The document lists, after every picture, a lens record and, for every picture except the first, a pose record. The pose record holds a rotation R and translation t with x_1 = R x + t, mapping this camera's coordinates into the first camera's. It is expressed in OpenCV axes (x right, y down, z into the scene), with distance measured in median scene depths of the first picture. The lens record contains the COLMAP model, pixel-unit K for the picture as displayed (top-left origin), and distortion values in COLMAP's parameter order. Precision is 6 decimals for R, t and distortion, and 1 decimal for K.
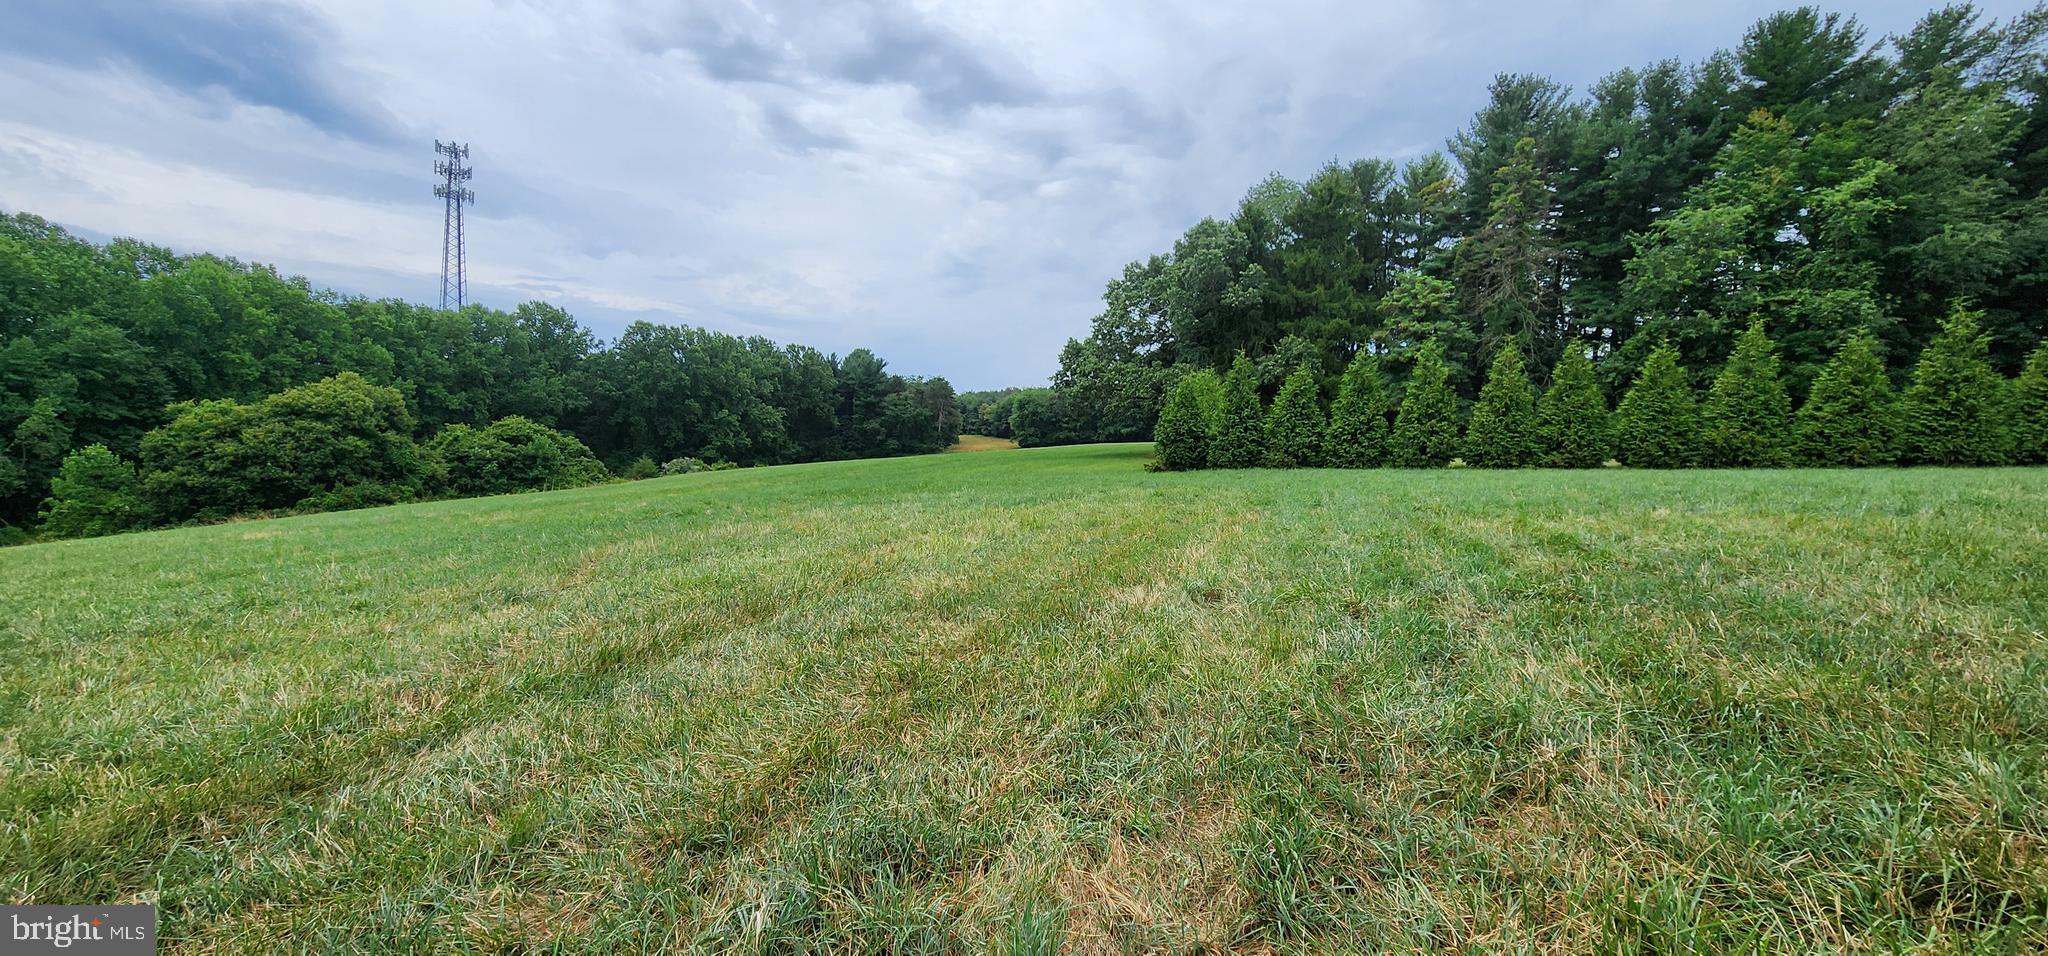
lens RADIAL K [[836.8, 0, 1025.0], [0, 836.8, 456.3], [0, 0, 1]] dist [-0.002602, 0.000376]
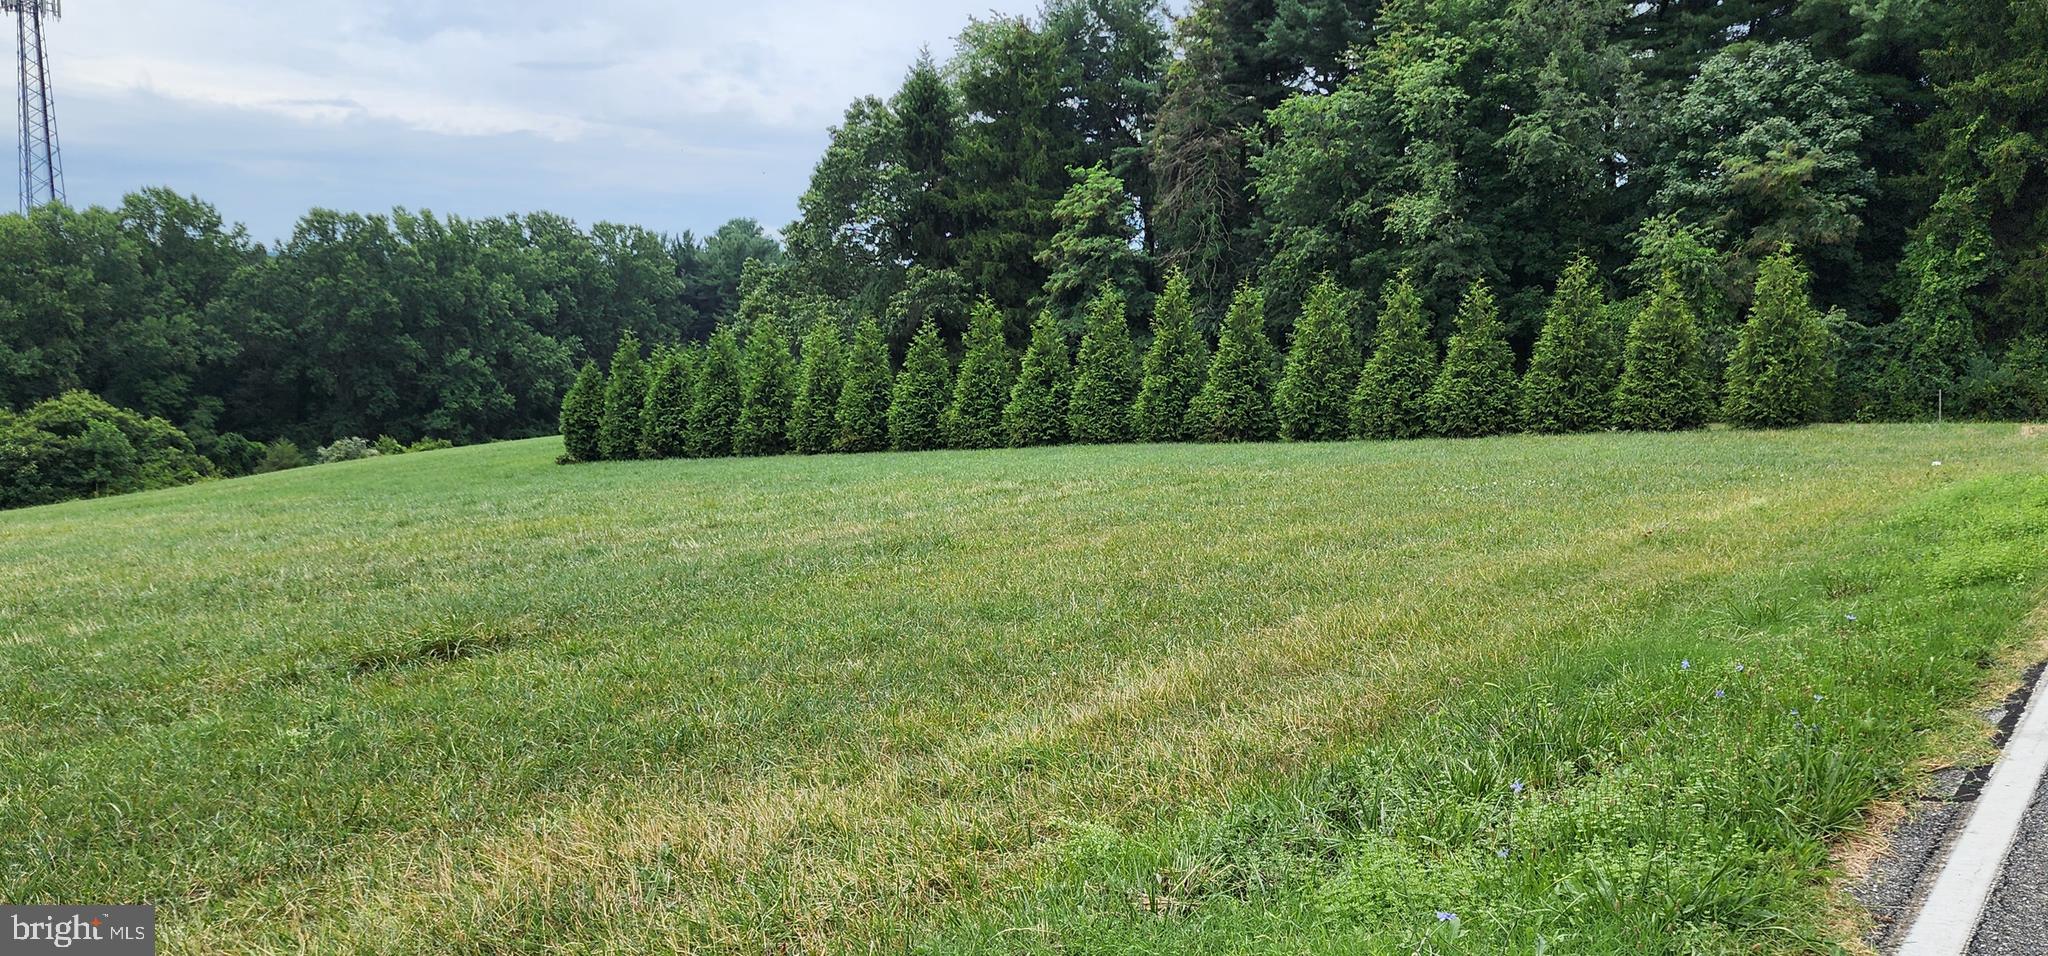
lens RADIAL K [[1698.0, 0, 996.1], [0, 1698.0, 462.9], [0, 0, 1]] dist [0.126388, -0.171653]
pose [[0.988394, -0.040565, -0.146398, 0.562744], [0.047447, 0.997912, 0.043826, -0.027119], [0.144314, -0.050263, 0.988255, -0.487344]]
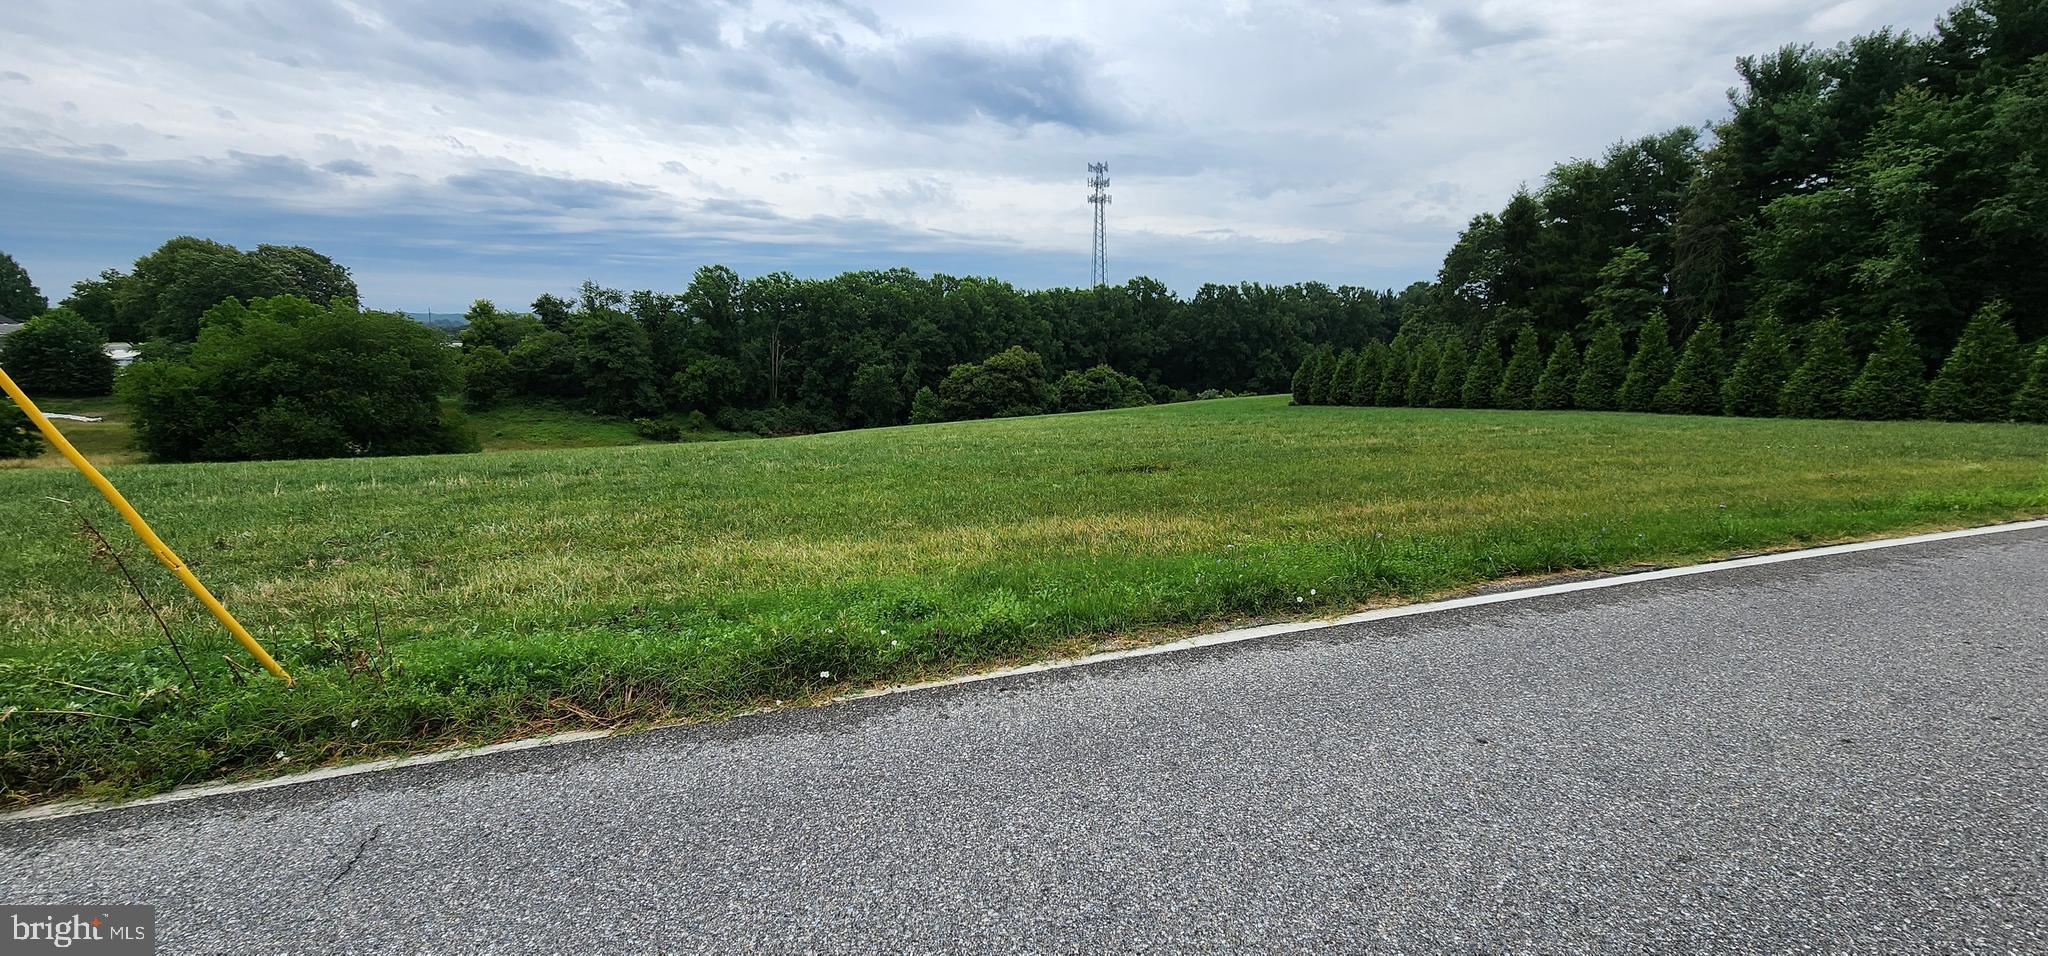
lens RADIAL K [[836.6, 0, 1025.9], [0, 836.6, 455.5], [0, 0, 1]] dist [-0.001829, 0.001380]
pose [[0.742561, 0.051979, -0.667759, 0.614379], [0.008558, 0.996166, 0.087060, -0.025249], [0.669724, -0.070362, 0.739269, -0.506800]]
